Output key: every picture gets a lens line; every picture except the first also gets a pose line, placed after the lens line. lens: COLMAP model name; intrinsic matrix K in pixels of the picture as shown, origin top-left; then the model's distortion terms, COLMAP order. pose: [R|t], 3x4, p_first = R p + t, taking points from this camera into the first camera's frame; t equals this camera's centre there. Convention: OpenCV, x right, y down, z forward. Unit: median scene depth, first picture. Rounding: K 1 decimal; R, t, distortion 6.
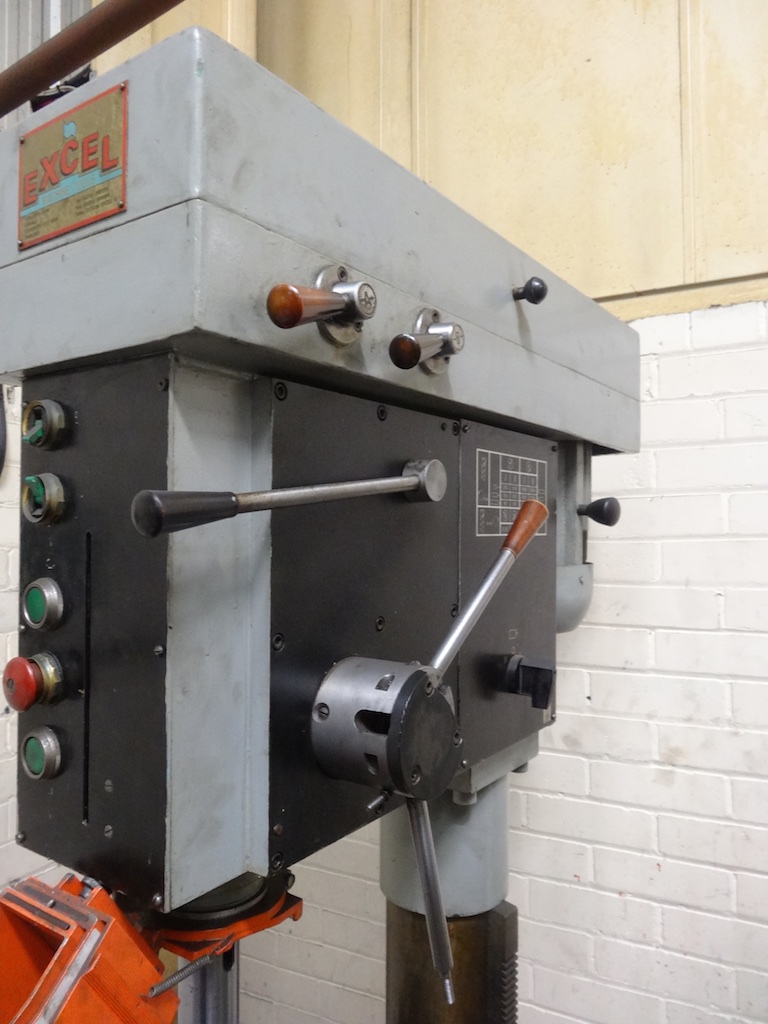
lens RADIAL K [[755.9, 0, 385.8], [0, 755.9, 510.1], [0, 0, 1]] dist [0.001340, -0.005642]
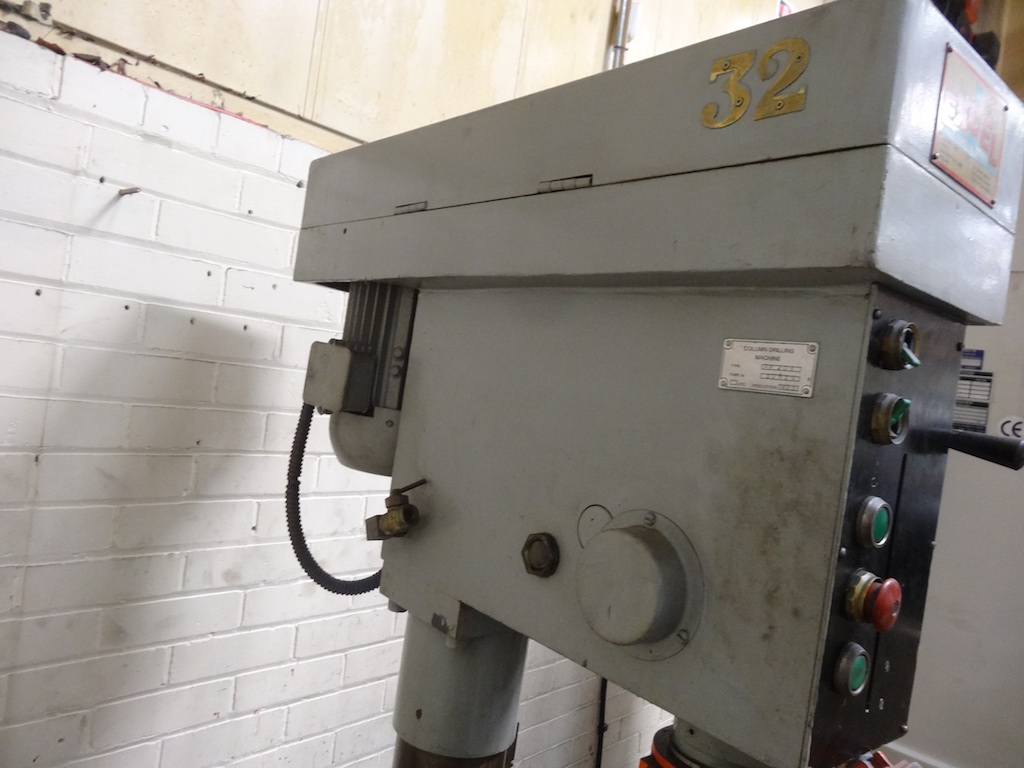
lens RADIAL K [[755.9, 0, 511.5], [0, 755.9, 386.5], [0, 0, 1]] dist [0.001340, -0.005642]
pose [[0.259085, 0.027682, 0.965458, -0.636900], [-0.159293, 0.987126, 0.014444, 0.003212], [-0.952628, -0.157533, 0.260159, 0.502262]]
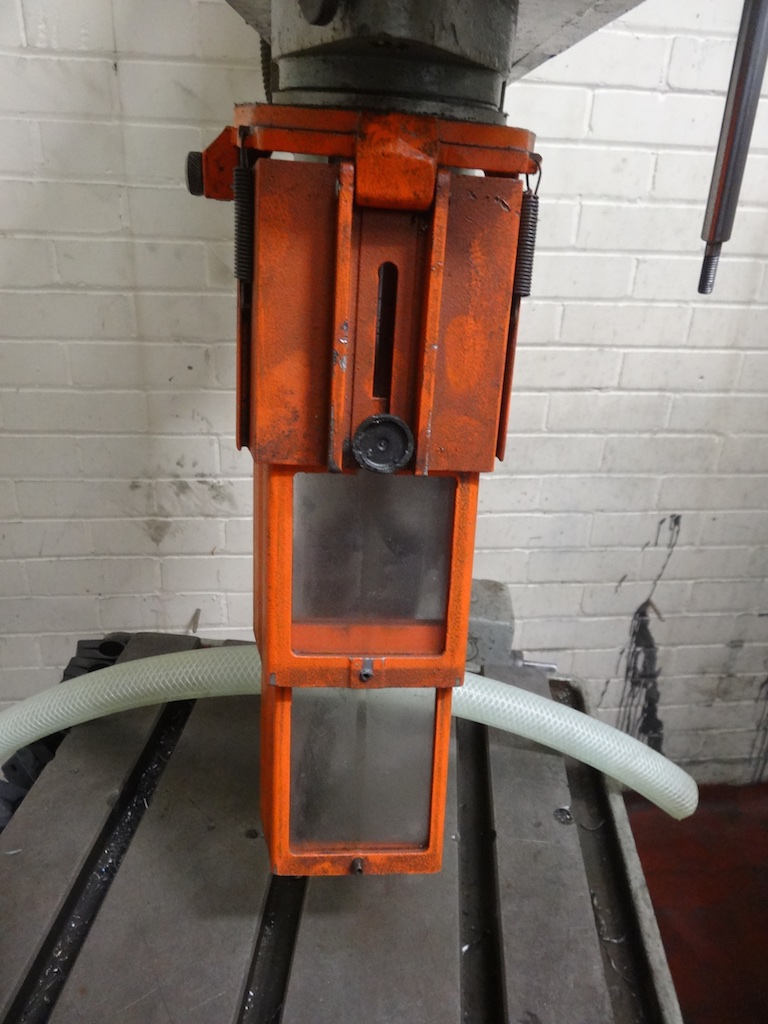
lens RADIAL K [[755.9, 0, 388.5], [0, 755.9, 509.7], [0, 0, 1]] dist [0.001340, -0.005642]
pose [[0.818192, -0.198190, 0.539705, -0.253884], [-0.069016, 0.898065, 0.434414, 0.237068], [-0.570787, -0.392682, 0.721112, 0.249113]]
